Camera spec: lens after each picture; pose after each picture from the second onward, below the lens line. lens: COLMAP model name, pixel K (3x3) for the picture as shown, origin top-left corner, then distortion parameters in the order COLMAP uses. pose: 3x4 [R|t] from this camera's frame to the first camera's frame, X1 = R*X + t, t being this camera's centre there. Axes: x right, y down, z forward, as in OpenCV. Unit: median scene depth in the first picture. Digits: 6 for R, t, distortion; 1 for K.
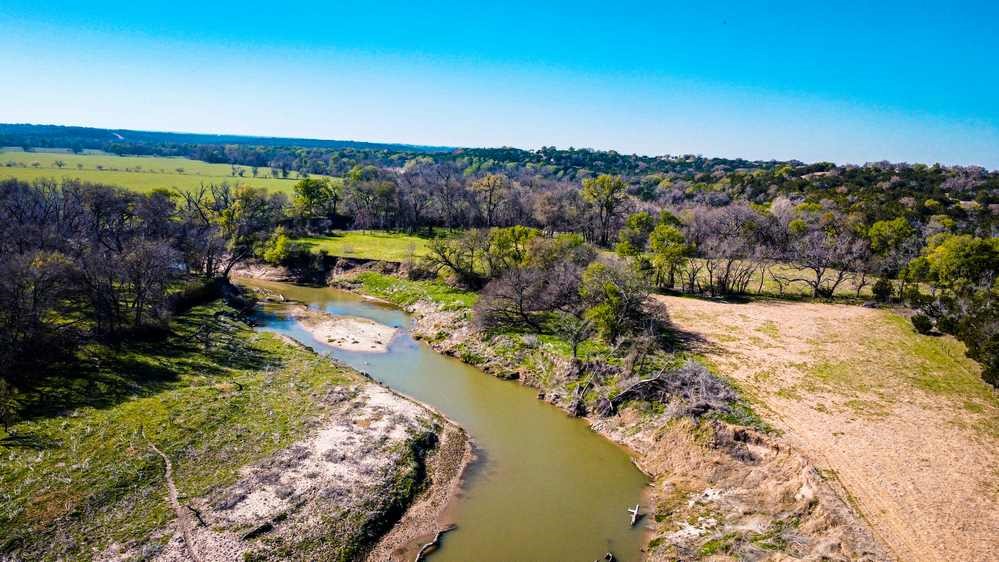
lens RADIAL K [[721.6, 0, 496.0], [0, 721.6, 279.6], [0, 0, 1]] dist [-0.032302, -0.005691]
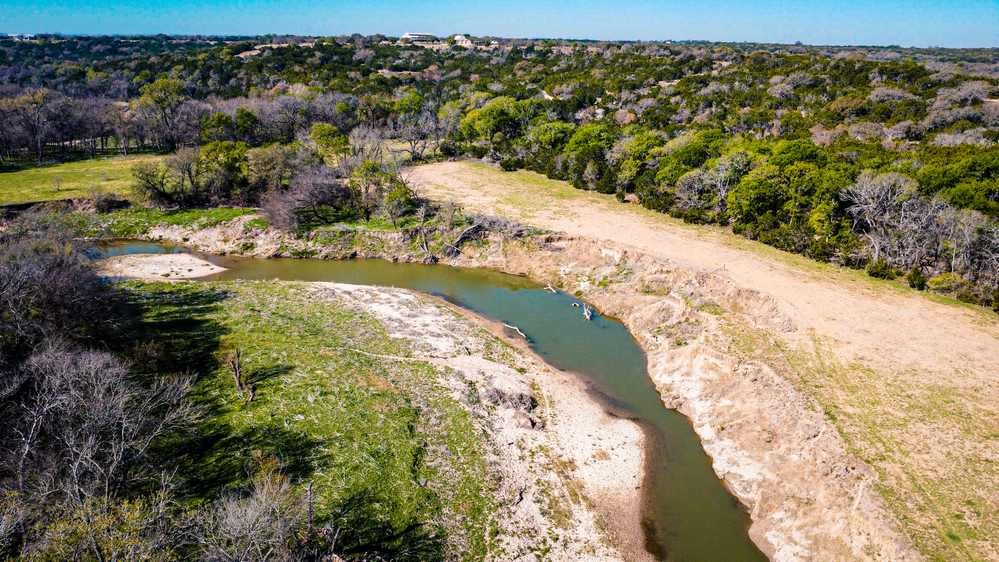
lens RADIAL K [[721.6, 0, 496.0], [0, 721.6, 279.6], [0, 0, 1]] dist [-0.032302, -0.005691]
pose [[0.639383, -0.281824, 0.715377, -0.641296], [0.150709, 0.958292, 0.242822, -0.087708], [-0.753973, -0.047442, 0.655190, -0.055328]]
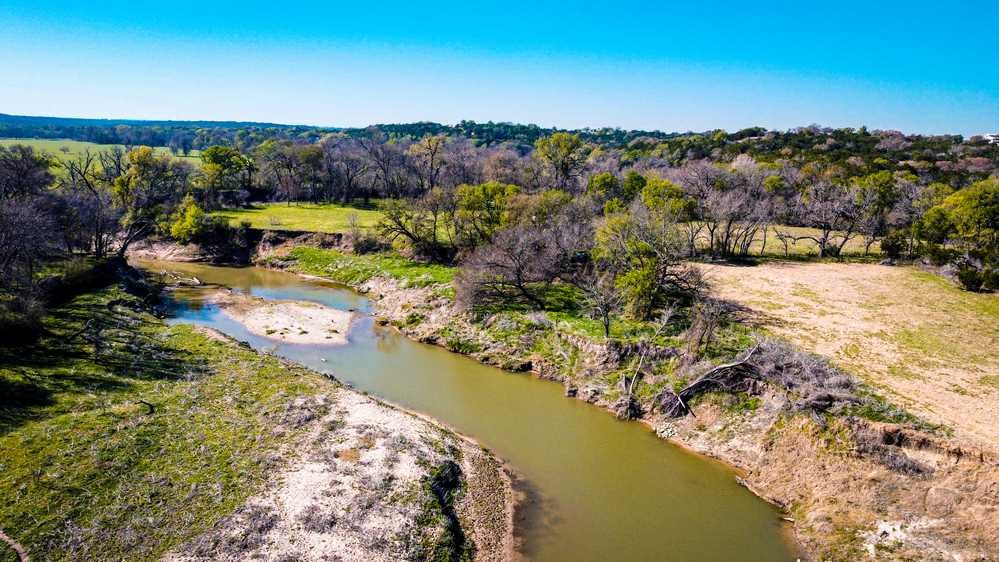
lens RADIAL K [[721.6, 0, 496.0], [0, 721.6, 279.6], [0, 0, 1]] dist [-0.032302, -0.005691]
pose [[0.992154, -0.039578, 0.118594, -0.076888], [0.036452, 0.998931, 0.028411, 0.015930], [-0.119591, -0.023865, 0.992536, 0.209803]]
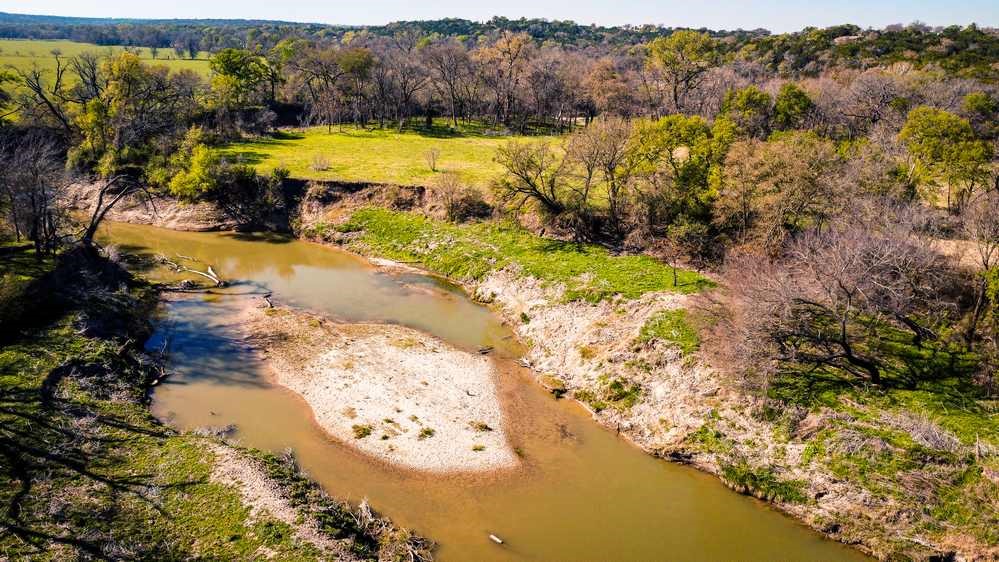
lens RADIAL K [[721.6, 0, 496.0], [0, 721.6, 279.6], [0, 0, 1]] dist [-0.032302, -0.005691]
pose [[0.994431, -0.050637, 0.092428, -0.178914], [0.035409, 0.986559, 0.159525, -0.053783], [-0.099264, -0.155364, 0.982857, 0.589143]]
